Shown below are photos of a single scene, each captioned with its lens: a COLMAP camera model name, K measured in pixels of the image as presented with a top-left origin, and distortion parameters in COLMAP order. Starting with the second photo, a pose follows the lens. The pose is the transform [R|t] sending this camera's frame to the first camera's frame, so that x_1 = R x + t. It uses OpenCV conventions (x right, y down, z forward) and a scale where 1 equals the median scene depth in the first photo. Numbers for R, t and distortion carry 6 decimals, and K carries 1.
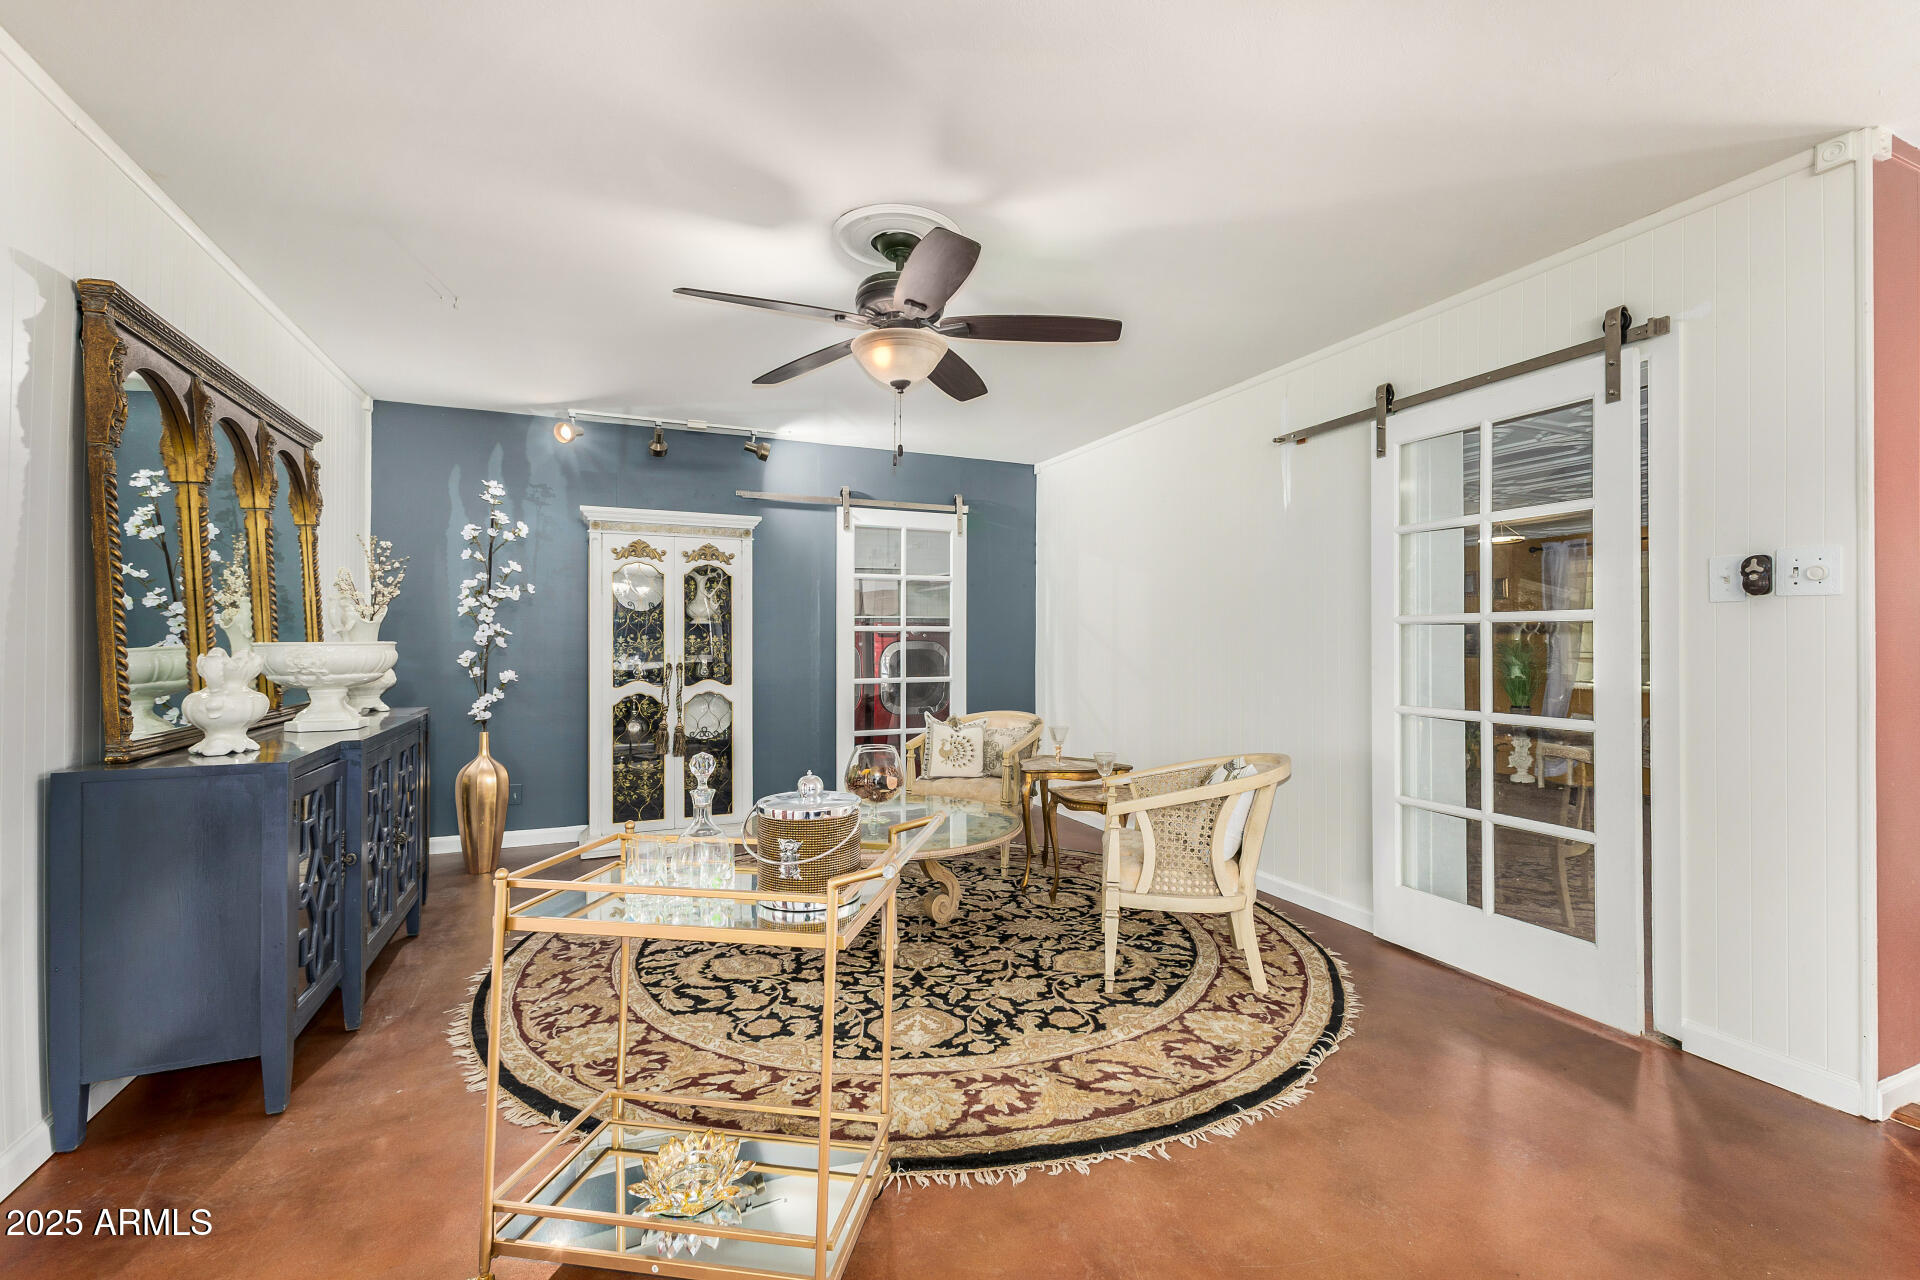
lens RADIAL K [[836.9, 0, 963.5], [0, 836.9, 643.8], [0, 0, 1]] dist [0.004593, 0.000320]
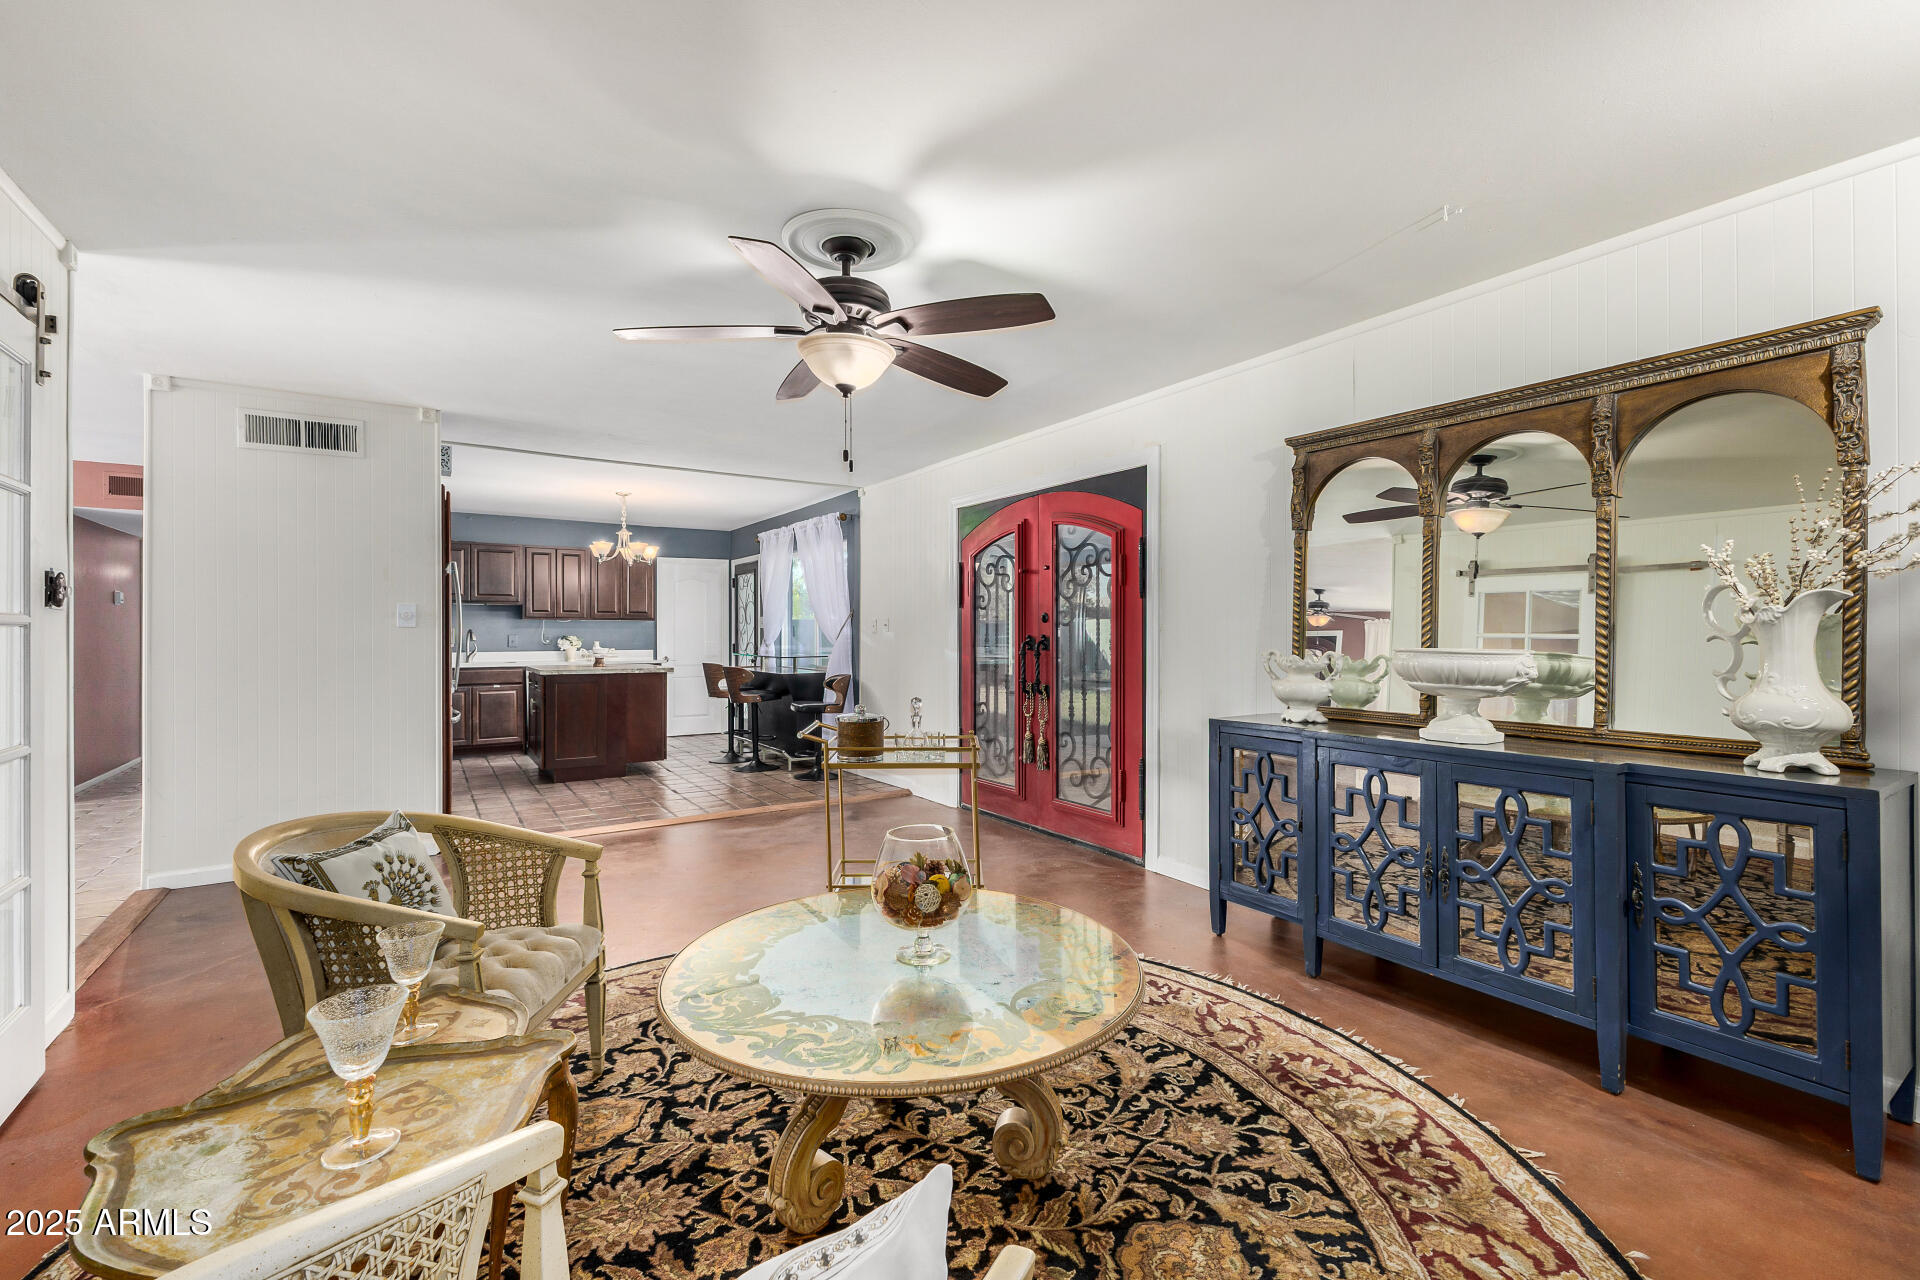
lens RADIAL K [[836.9, 0, 953.0], [0, 836.9, 635.0], [0, 0, 1]] dist [0.004593, 0.000320]
pose [[-0.986799, -0.002771, -0.161928, -0.023588], [-0.003230, 0.999991, 0.002574, -0.011636], [0.161920, 0.003063, -0.986799, 1.225102]]
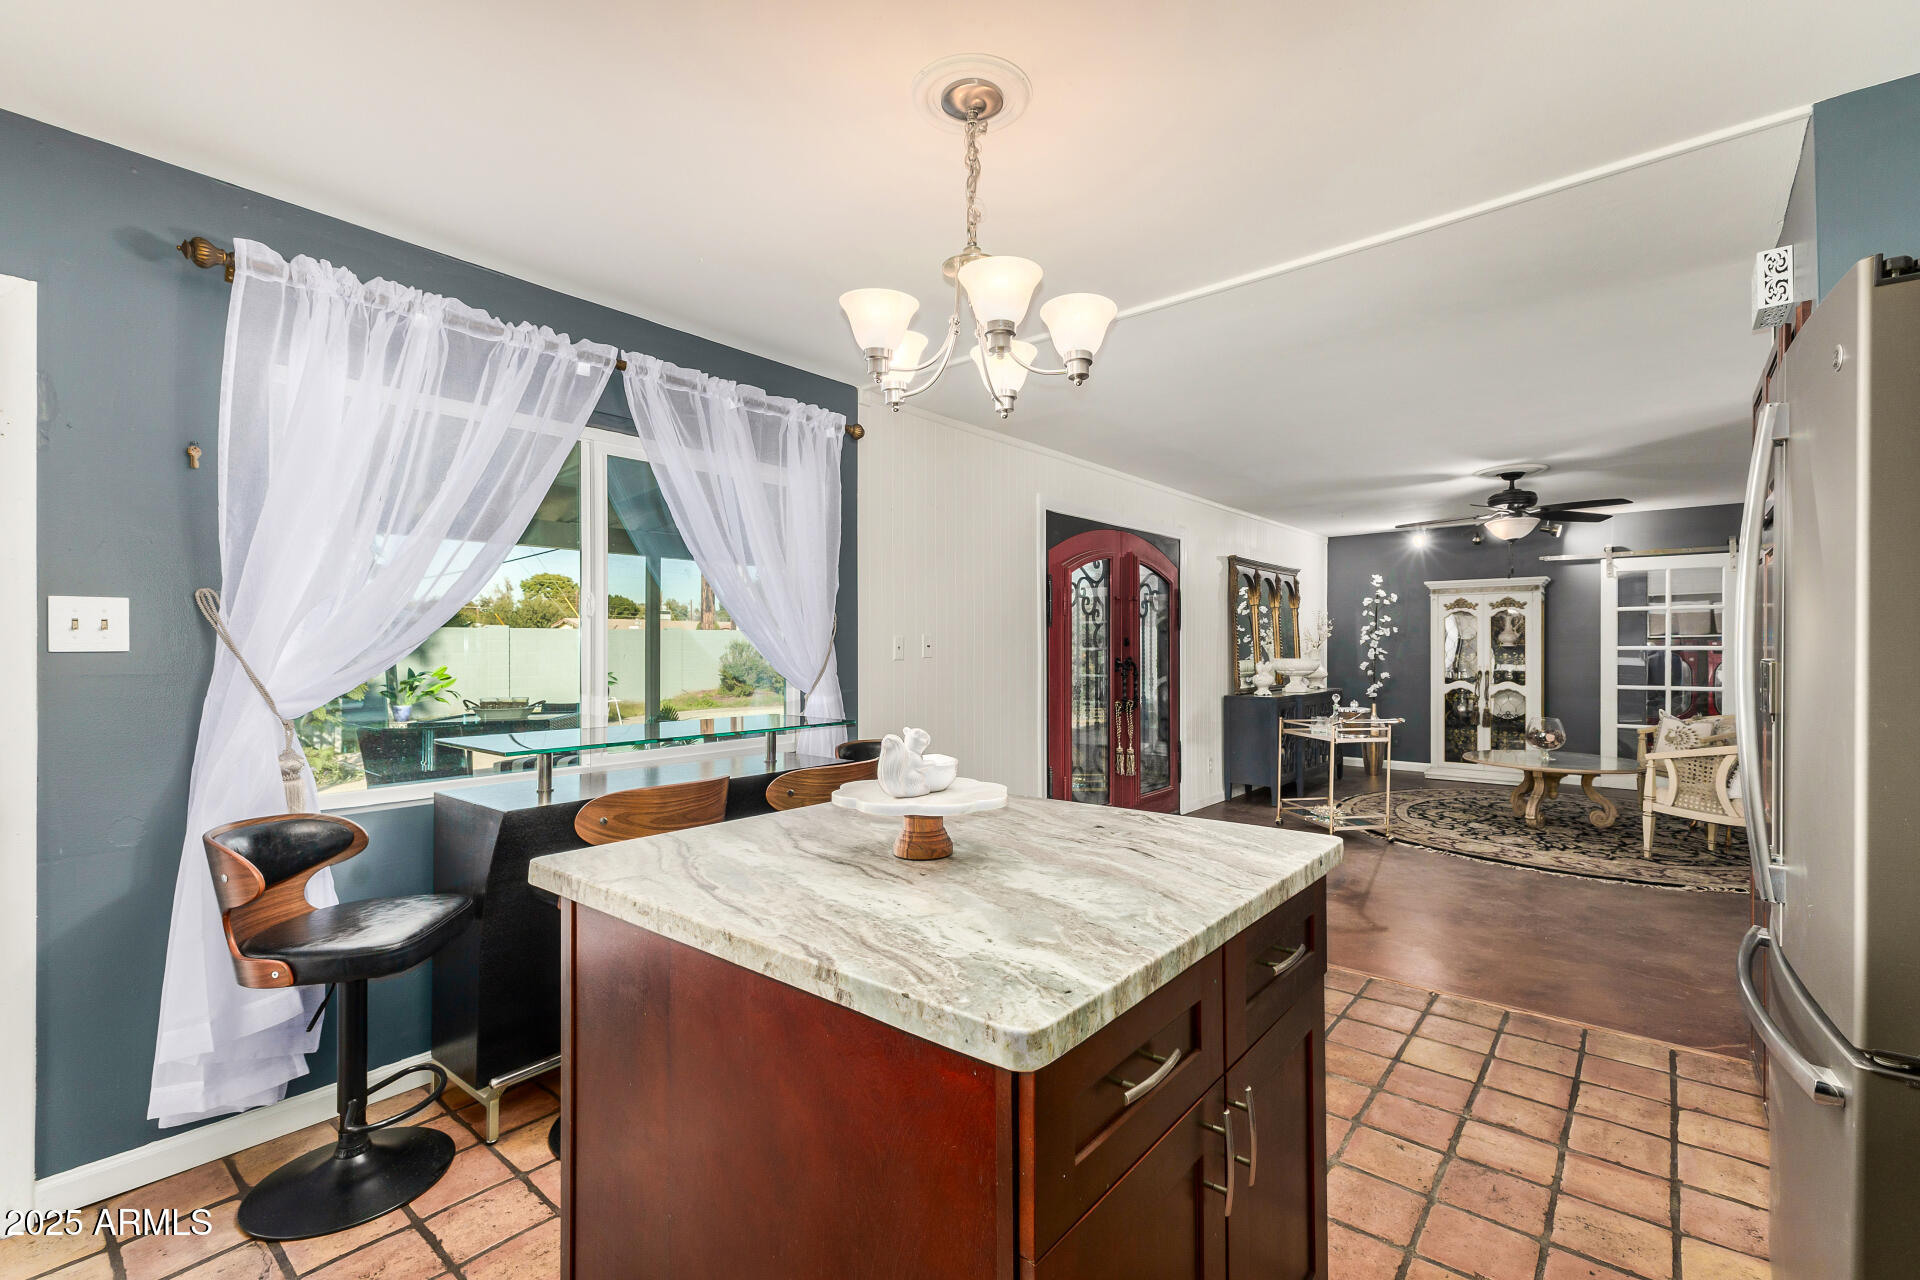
lens RADIAL K [[836.9, 0, 967.3], [0, 836.9, 646.2], [0, 0, 1]] dist [0.004593, 0.000320]
pose [[0.462133, -0.003142, -0.886805, 0.844797], [-0.000735, 0.999992, -0.003926, -0.023322], [0.886810, 0.002466, 0.462127, -0.869122]]
